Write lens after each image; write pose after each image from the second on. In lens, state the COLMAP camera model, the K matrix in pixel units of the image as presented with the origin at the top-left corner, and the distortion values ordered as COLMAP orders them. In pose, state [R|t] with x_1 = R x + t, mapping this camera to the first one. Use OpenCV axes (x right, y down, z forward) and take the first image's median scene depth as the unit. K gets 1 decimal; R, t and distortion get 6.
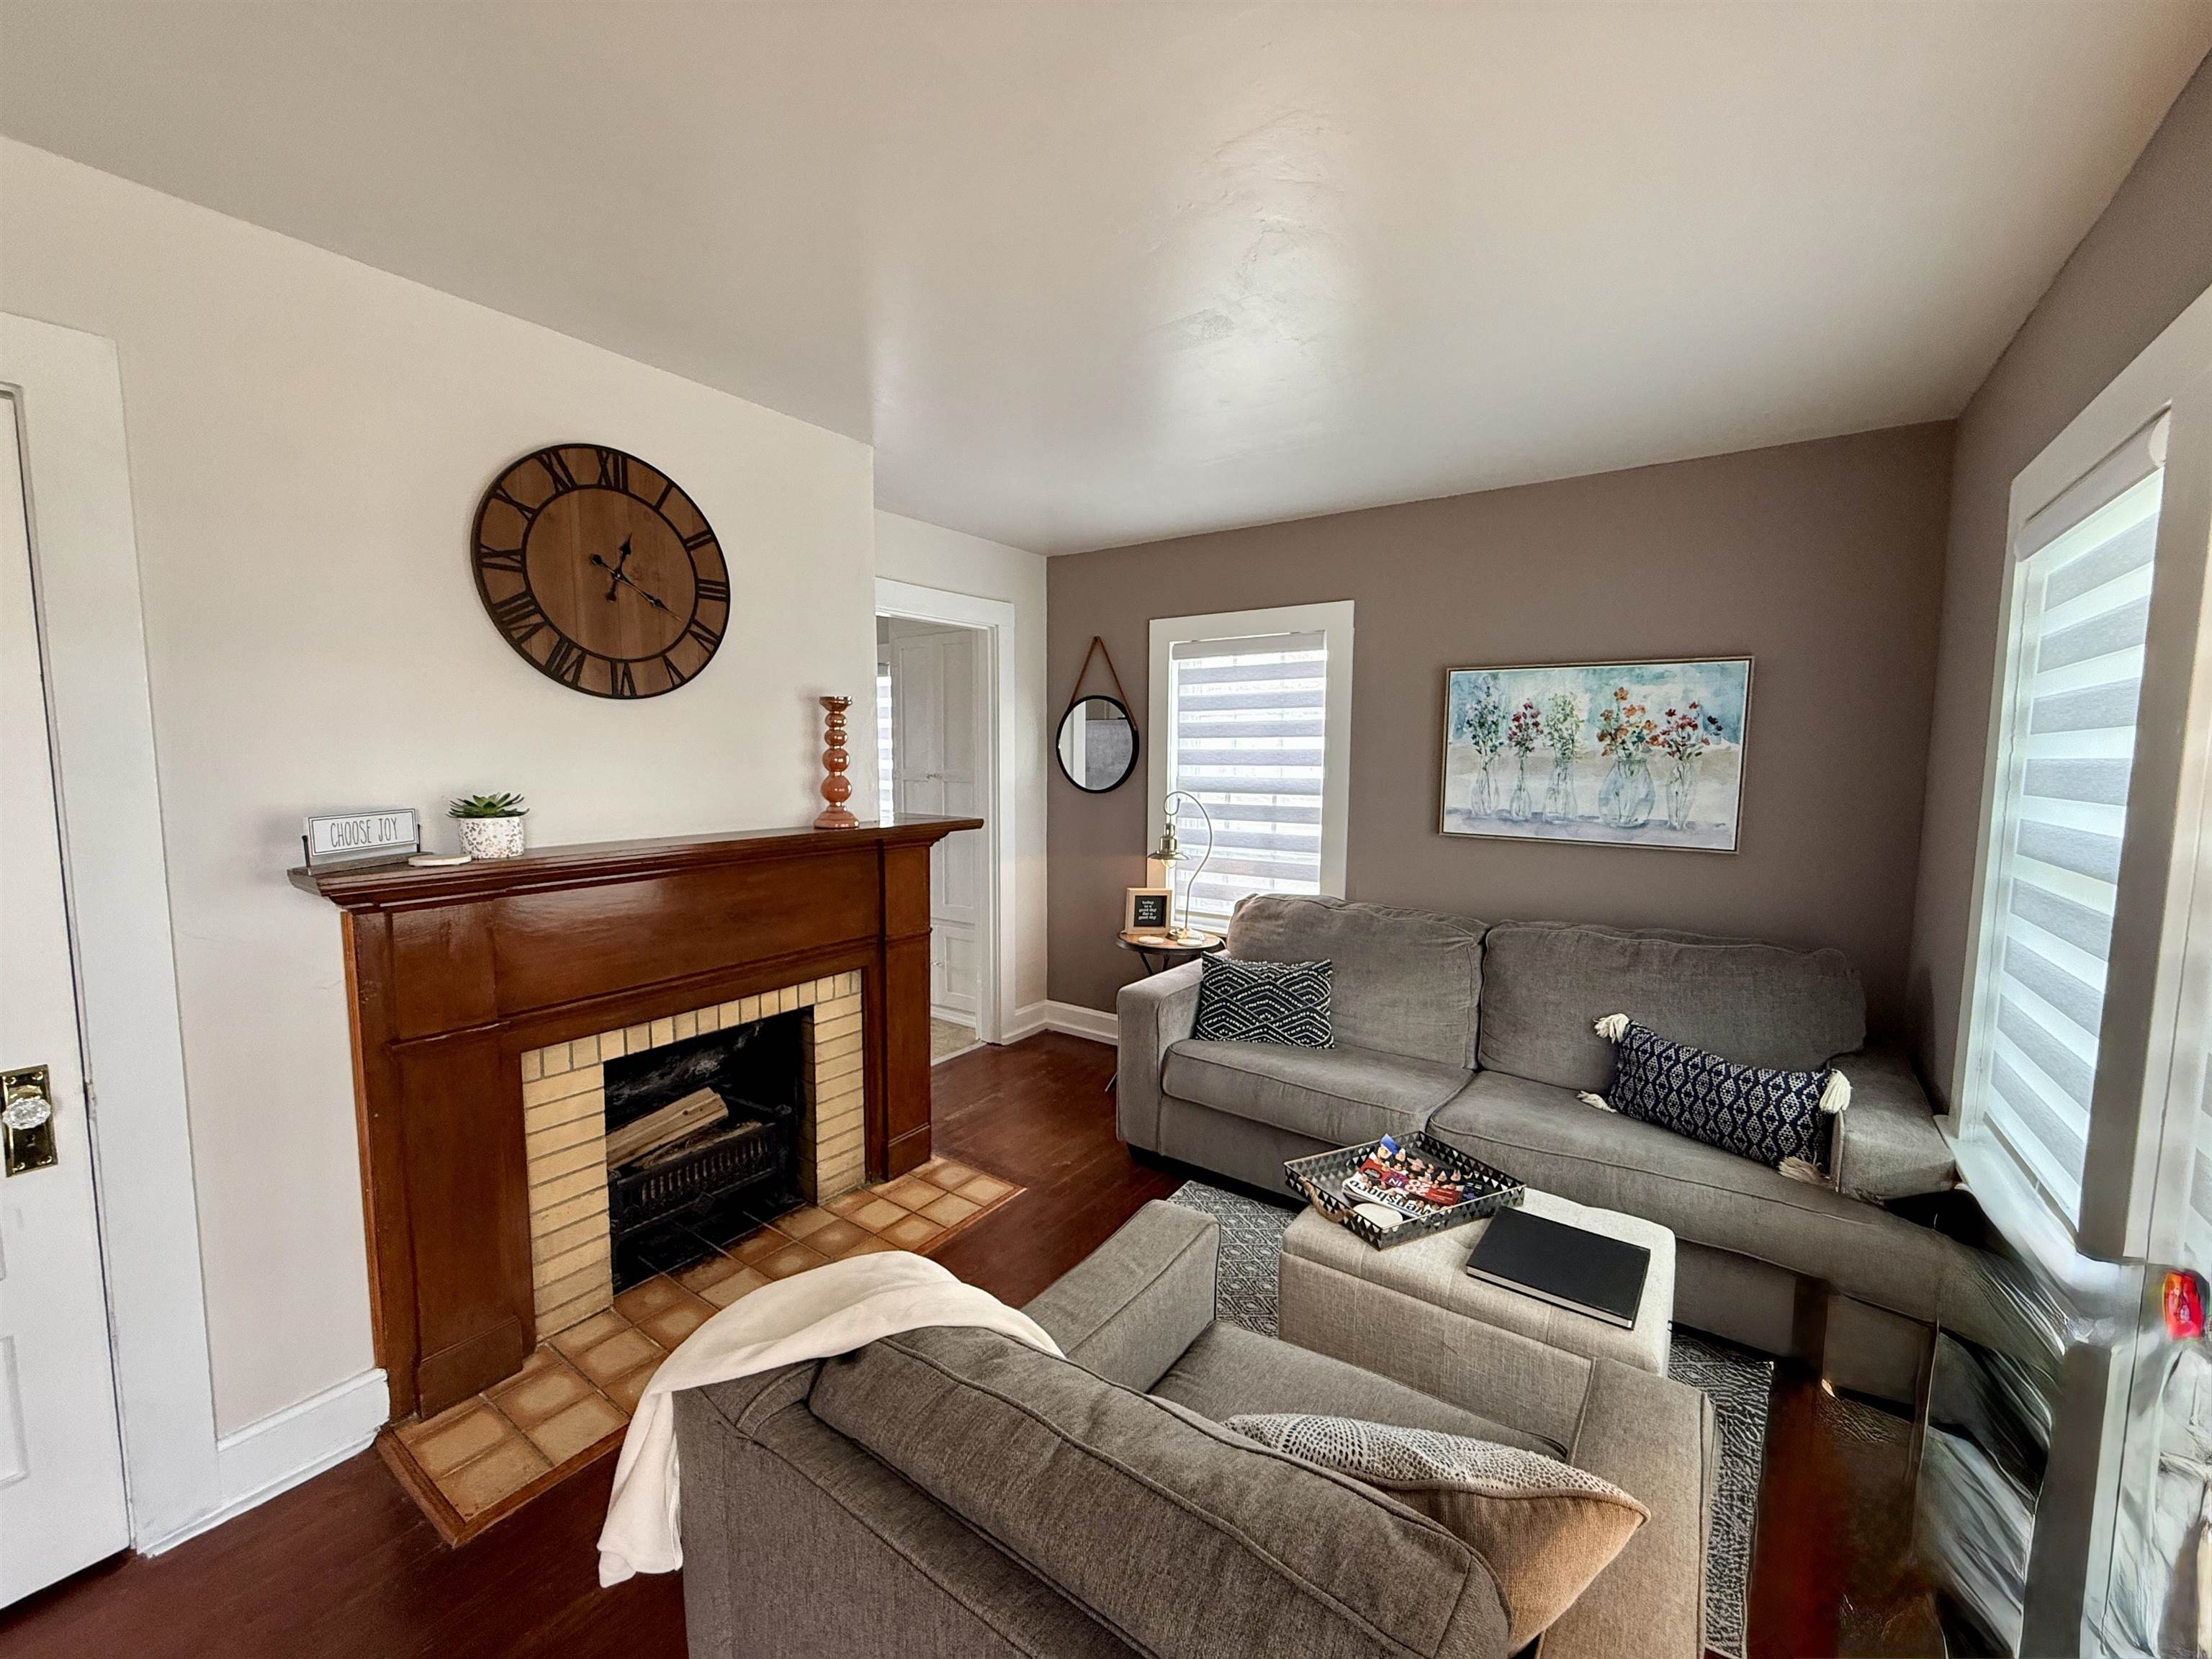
lens RADIAL K [[882.9, 0, 1113.5], [0, 882.9, 832.4], [0, 0, 1]] dist [-0.001891, 0.000493]
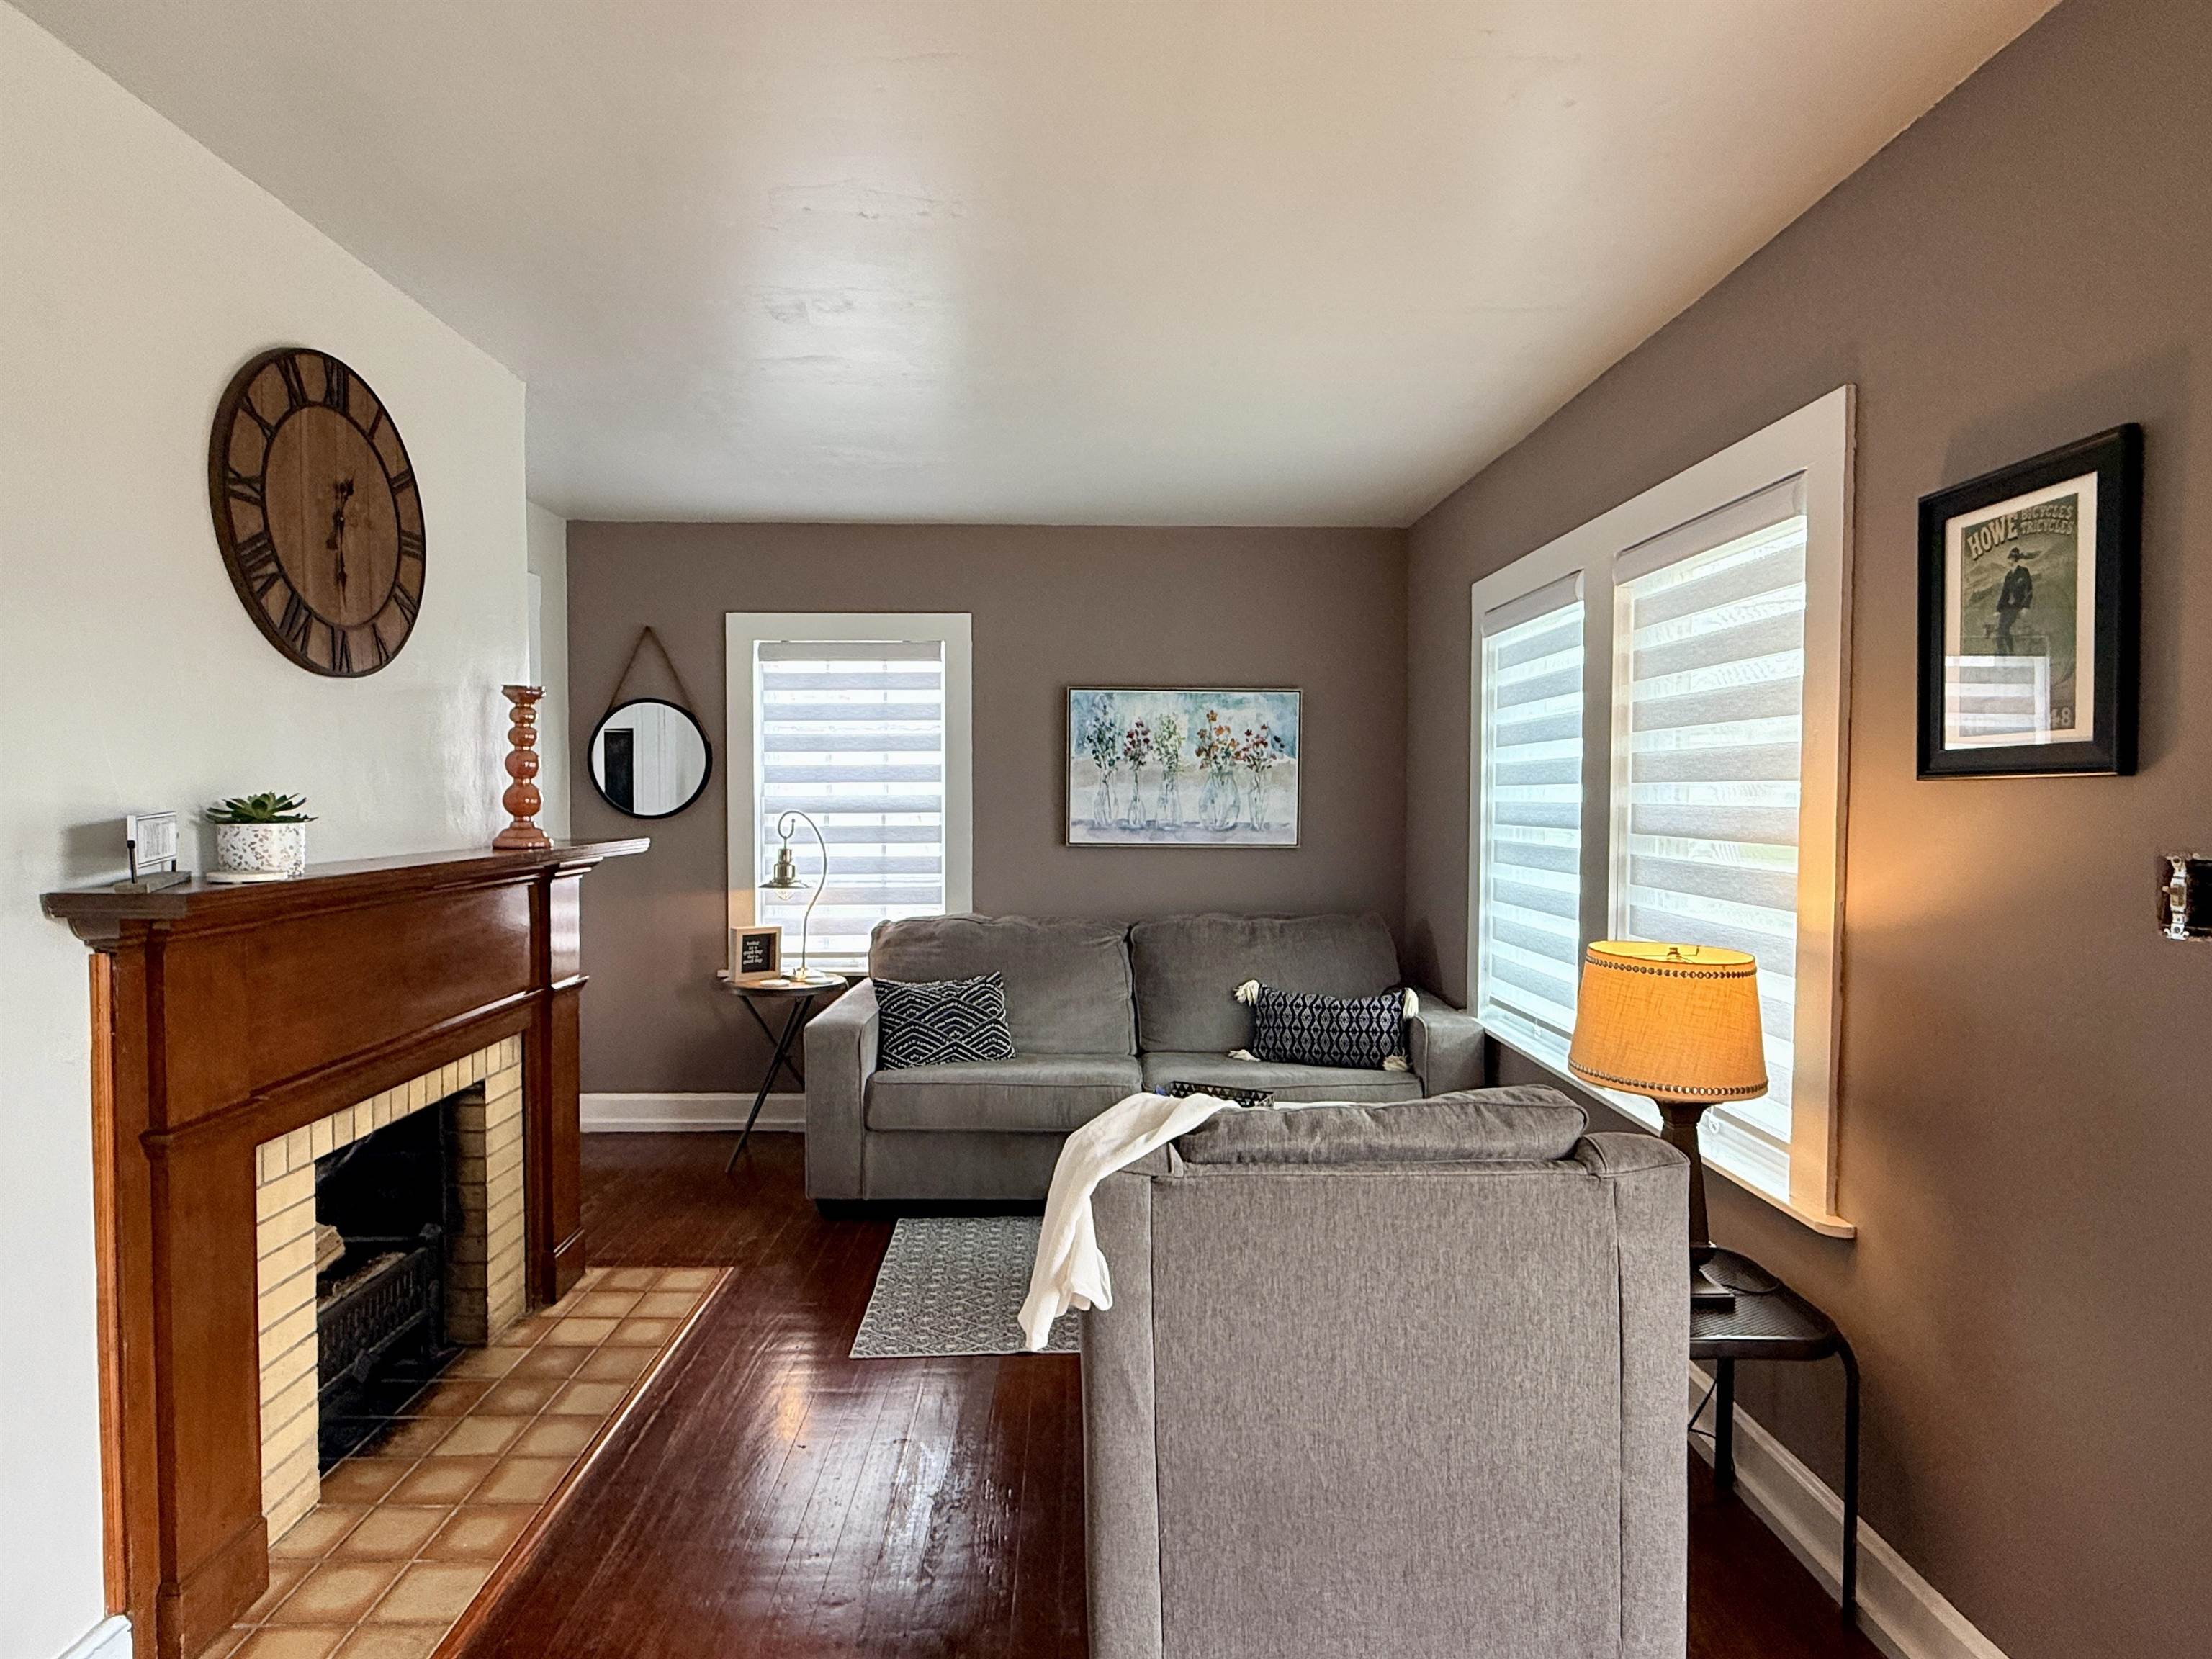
lens RADIAL K [[1194.5, 0, 1109.6], [0, 1194.5, 838.9], [0, 0, 1]] dist [0.003025, -0.001104]
pose [[0.797995, -0.029265, 0.601953, -0.534129], [0.060311, 0.997684, -0.031449, 0.051258], [-0.599639, 0.061400, 0.797912, -0.183863]]
